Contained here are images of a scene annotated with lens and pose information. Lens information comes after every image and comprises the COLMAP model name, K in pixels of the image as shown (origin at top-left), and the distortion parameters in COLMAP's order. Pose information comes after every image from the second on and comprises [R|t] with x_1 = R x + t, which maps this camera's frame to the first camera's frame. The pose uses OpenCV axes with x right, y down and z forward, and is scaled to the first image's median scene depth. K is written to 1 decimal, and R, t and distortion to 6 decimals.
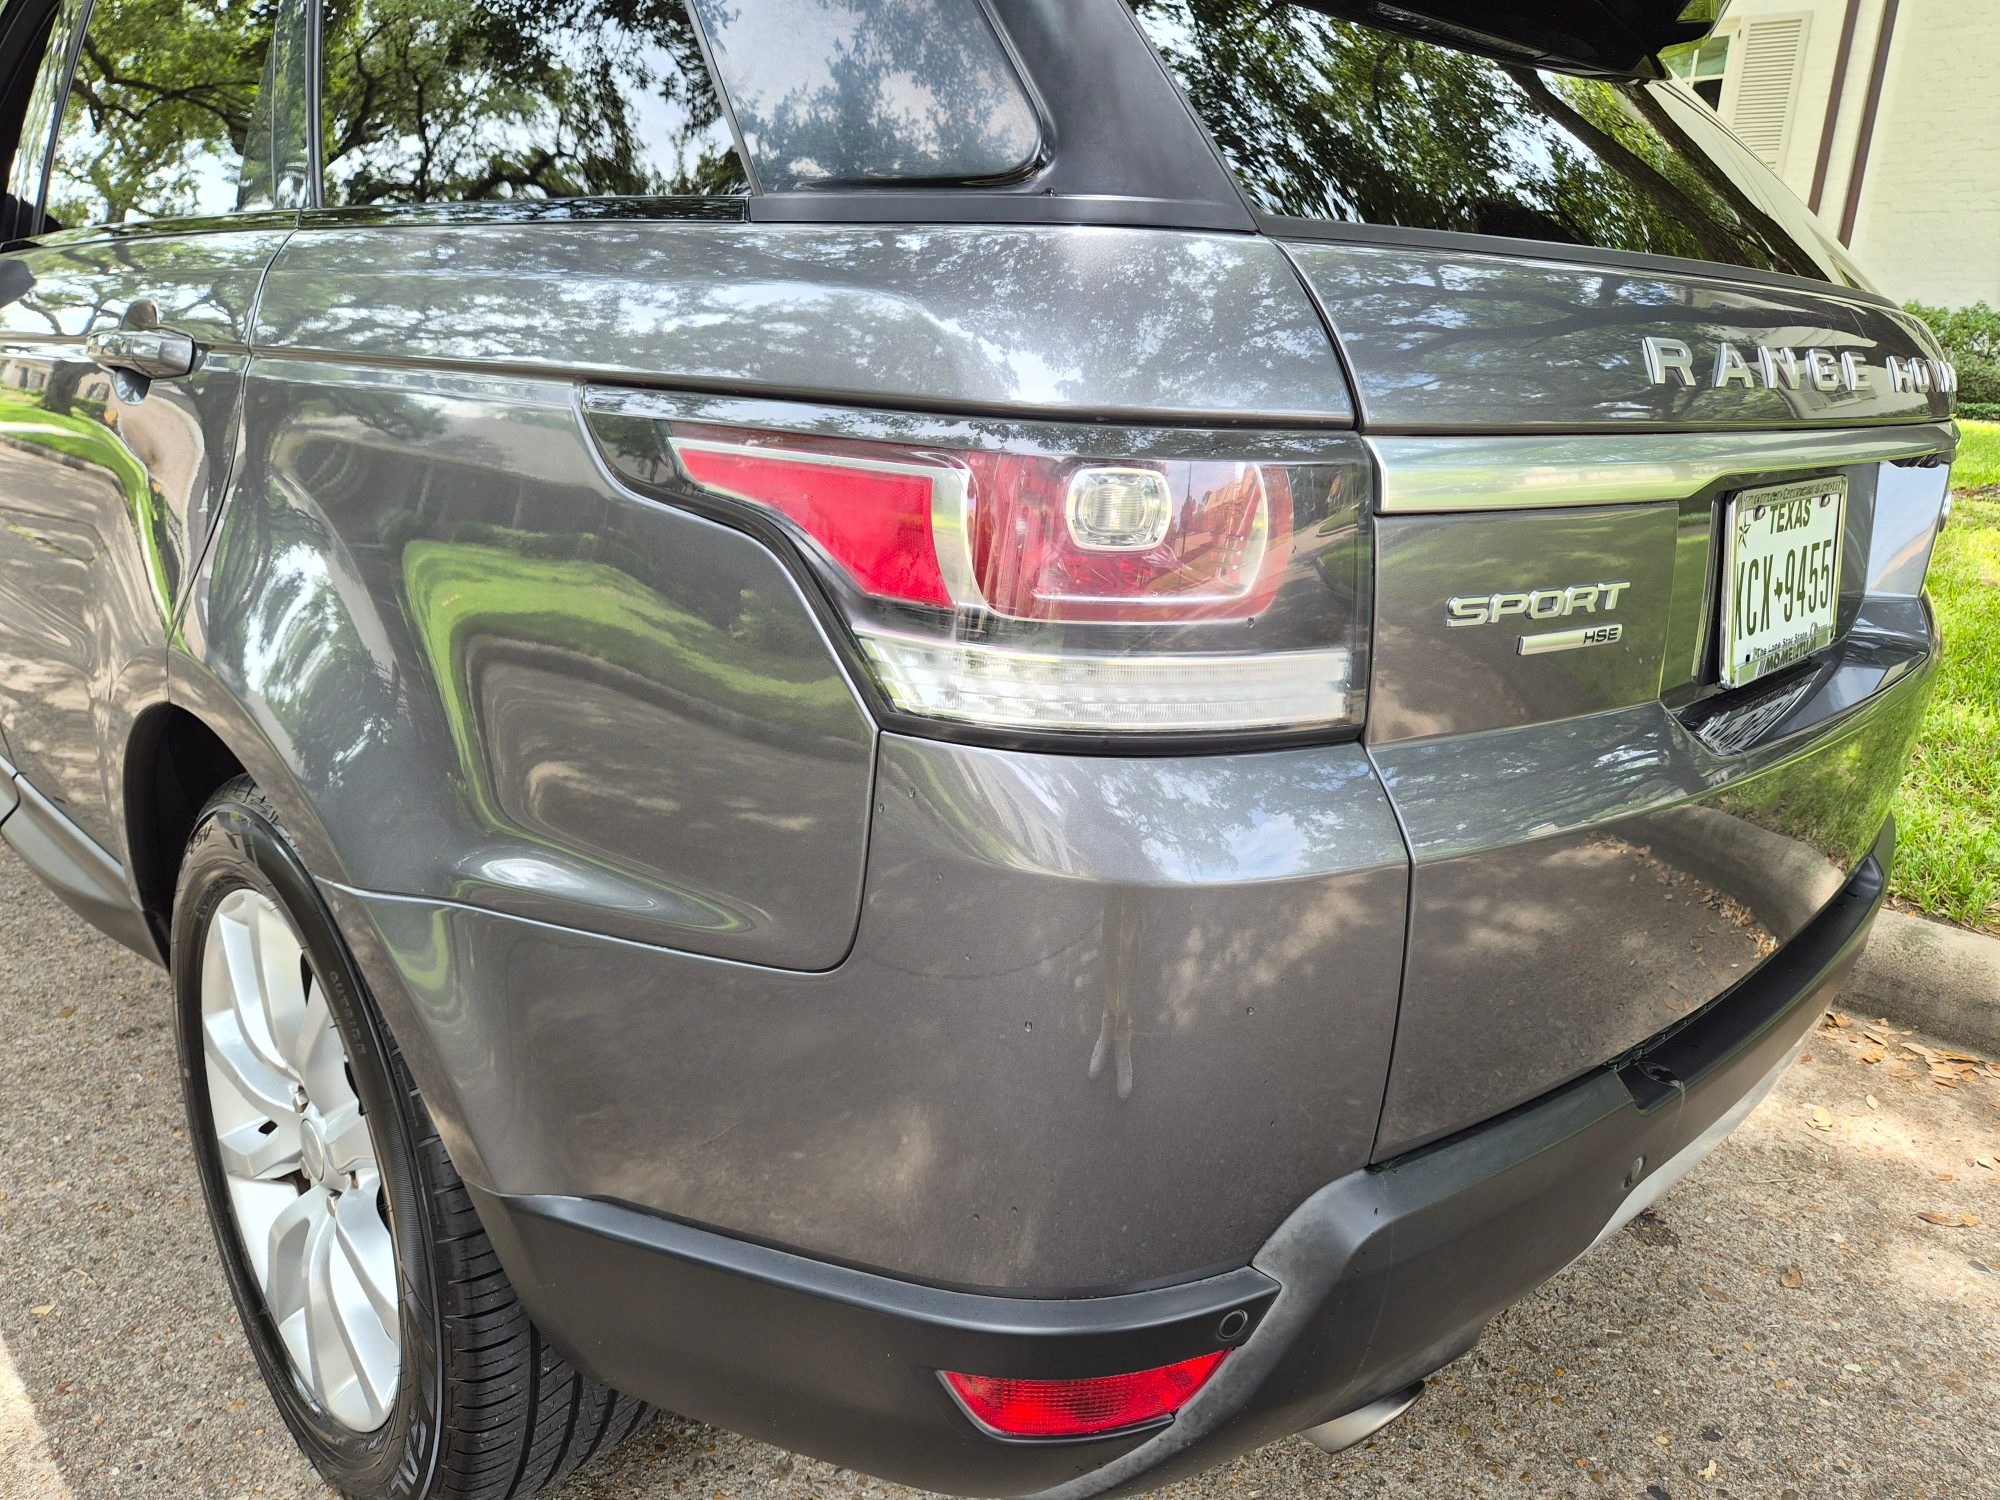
lens RADIAL K [[1423.4, 0, 1026.5], [0, 1423.4, 761.7], [0, 0, 1]] dist [0.004566, 0.003469]
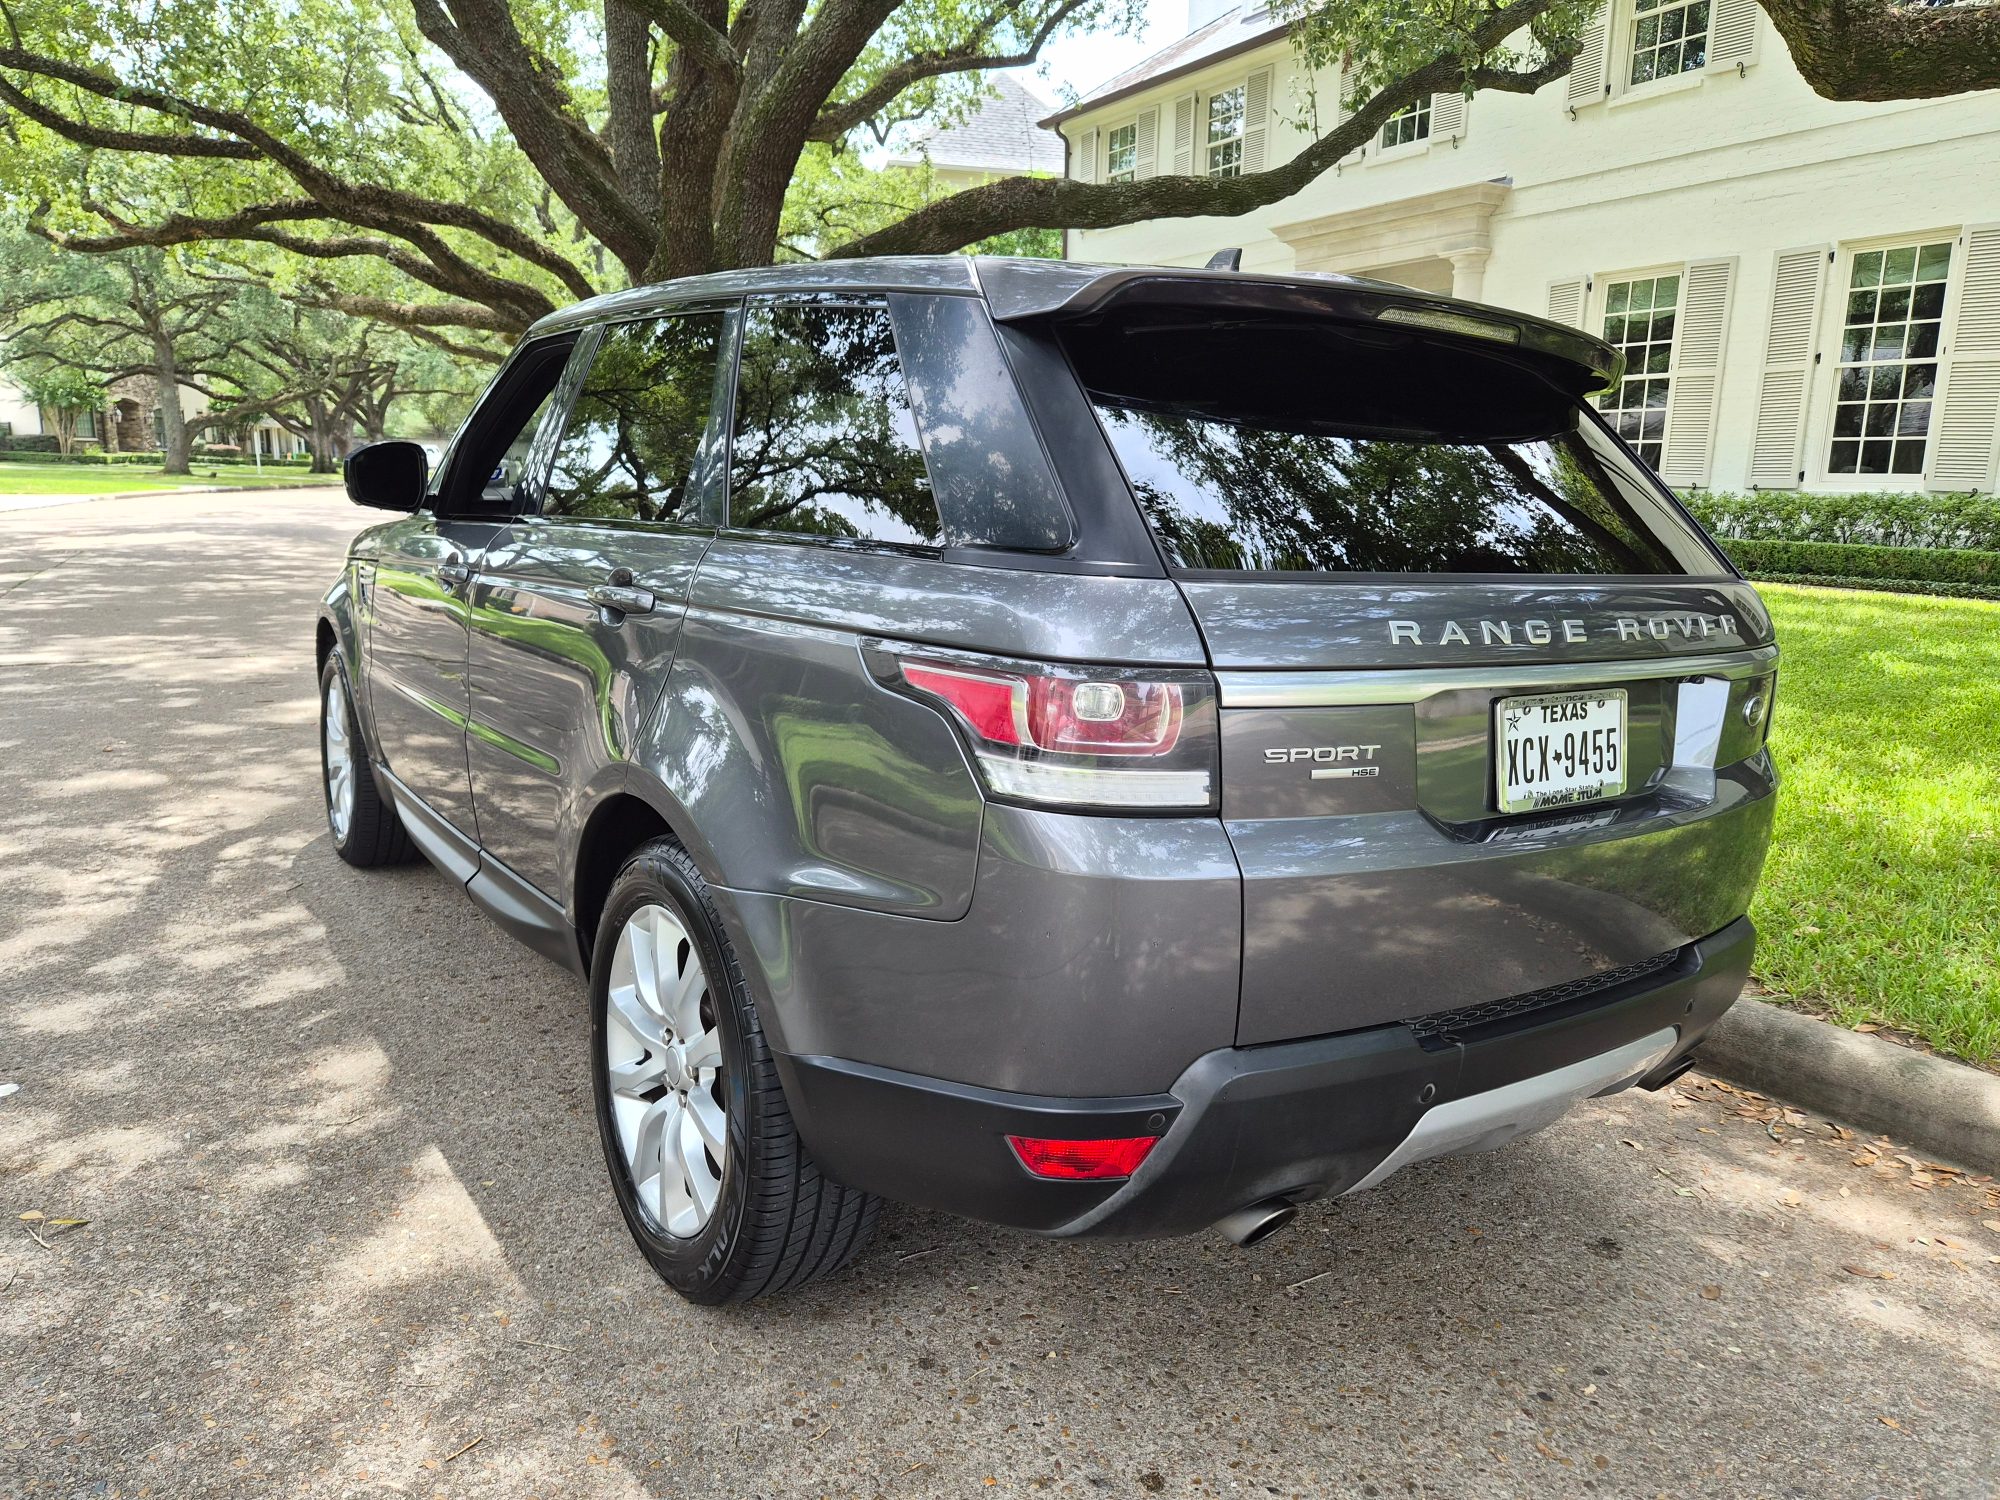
lens RADIAL K [[1378.9, 0, 981.6], [0, 1378.9, 749.3], [0, 0, 1]] dist [0.047617, -0.075881]
pose [[0.979645, 0.032909, -0.198024, 0.198803], [-0.057284, 0.991282, -0.118651, 0.098893], [0.192393, 0.127580, 0.972989, -0.688730]]
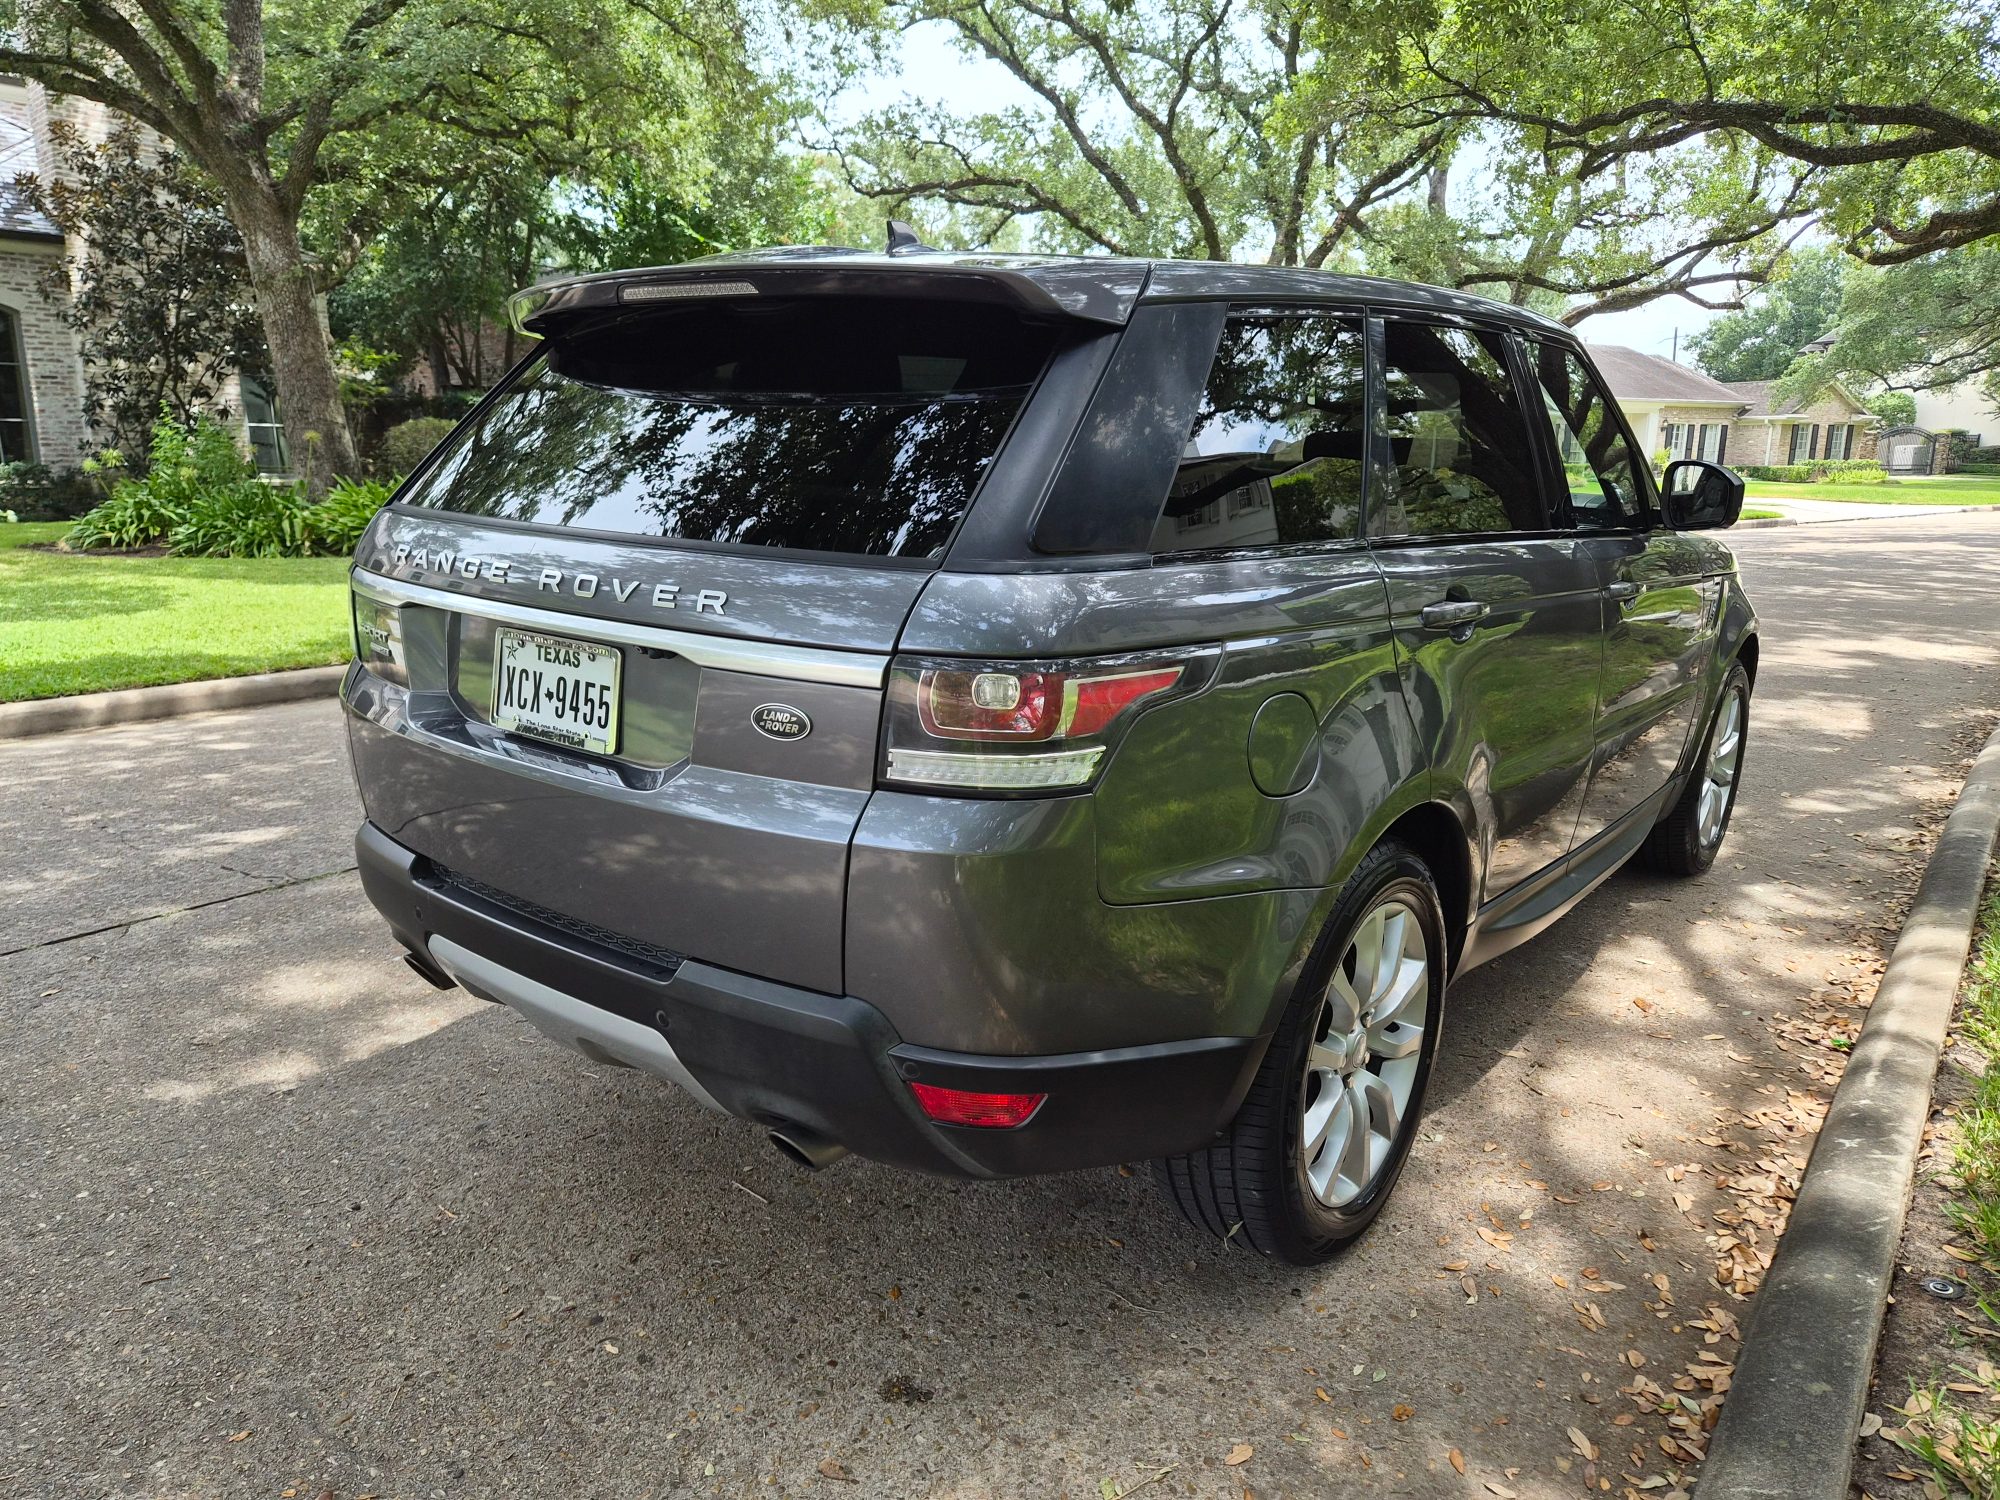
lens RADIAL K [[1326.6, 0, 1005.0], [0, 1326.6, 754.9], [0, 0, 1]] dist [0.060116, -0.052040]
pose [[0.092944, 0.185941, -0.978155, 2.251900], [-0.311984, 0.938373, 0.148734, -0.481827], [0.945530, 0.291345, 0.145227, 1.338262]]
